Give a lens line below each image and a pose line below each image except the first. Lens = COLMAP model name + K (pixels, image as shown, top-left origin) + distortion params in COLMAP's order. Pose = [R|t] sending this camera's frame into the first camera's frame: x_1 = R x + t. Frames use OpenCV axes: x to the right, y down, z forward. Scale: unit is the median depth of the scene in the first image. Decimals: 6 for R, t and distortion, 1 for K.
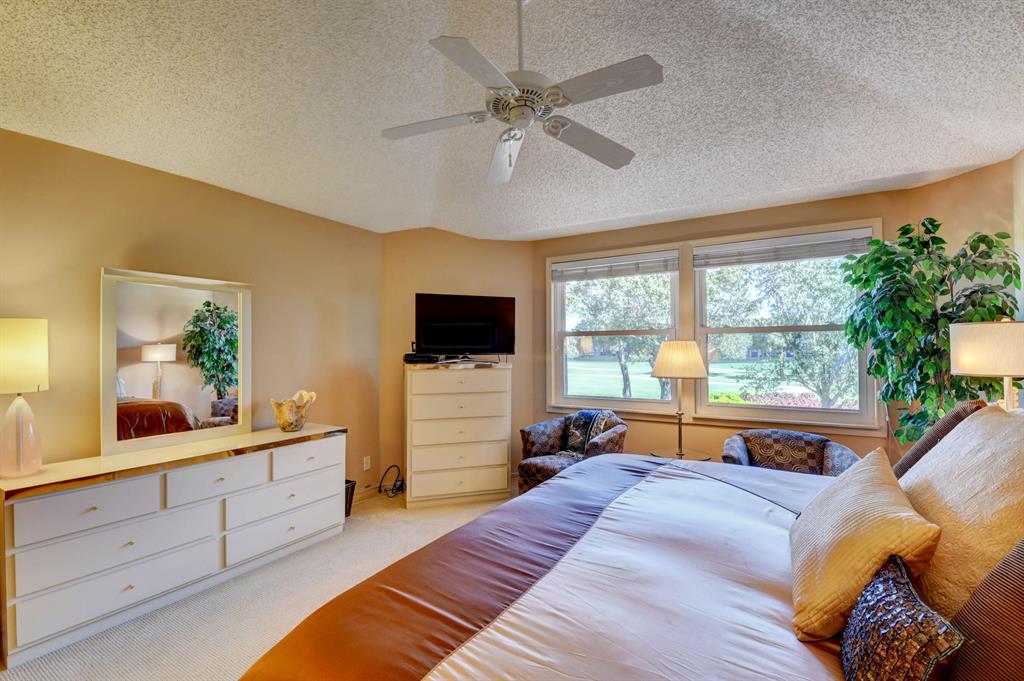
lens RADIAL K [[454.2, 0, 508.9], [0, 454.2, 342.5], [0, 0, 1]] dist [0.018453, -0.030062]
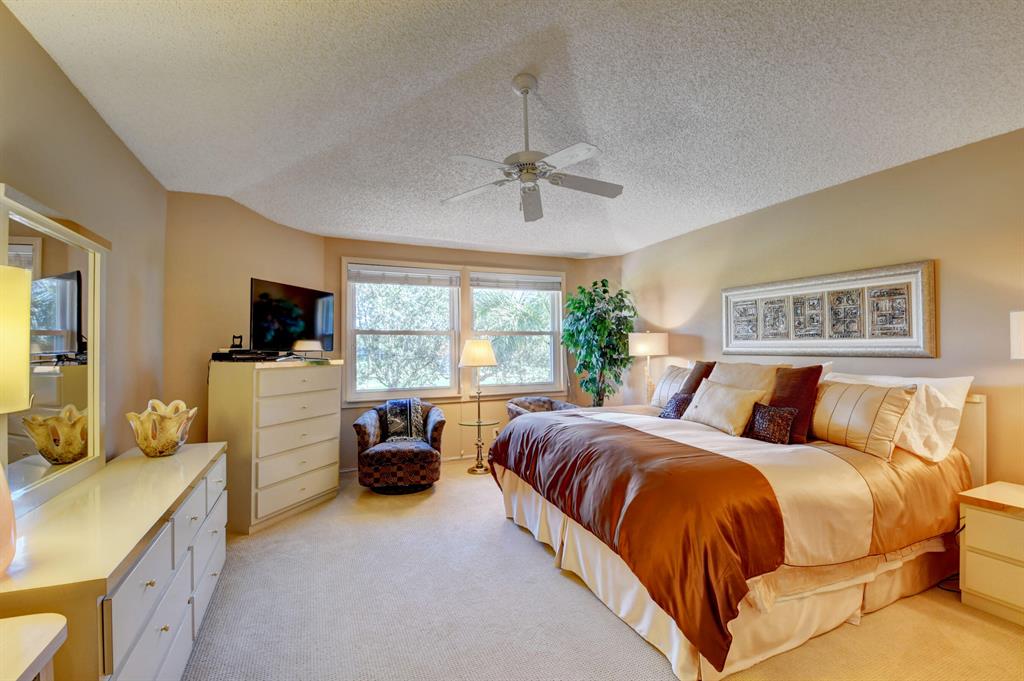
lens RADIAL K [[454.2, 0, 508.9], [0, 454.2, 342.5], [0, 0, 1]] dist [0.018453, -0.030062]
pose [[0.574531, 0.013038, 0.818379, -0.620416], [-0.004606, 0.999909, -0.012697, 0.019778], [-0.818470, 0.003525, 0.574538, 0.124704]]
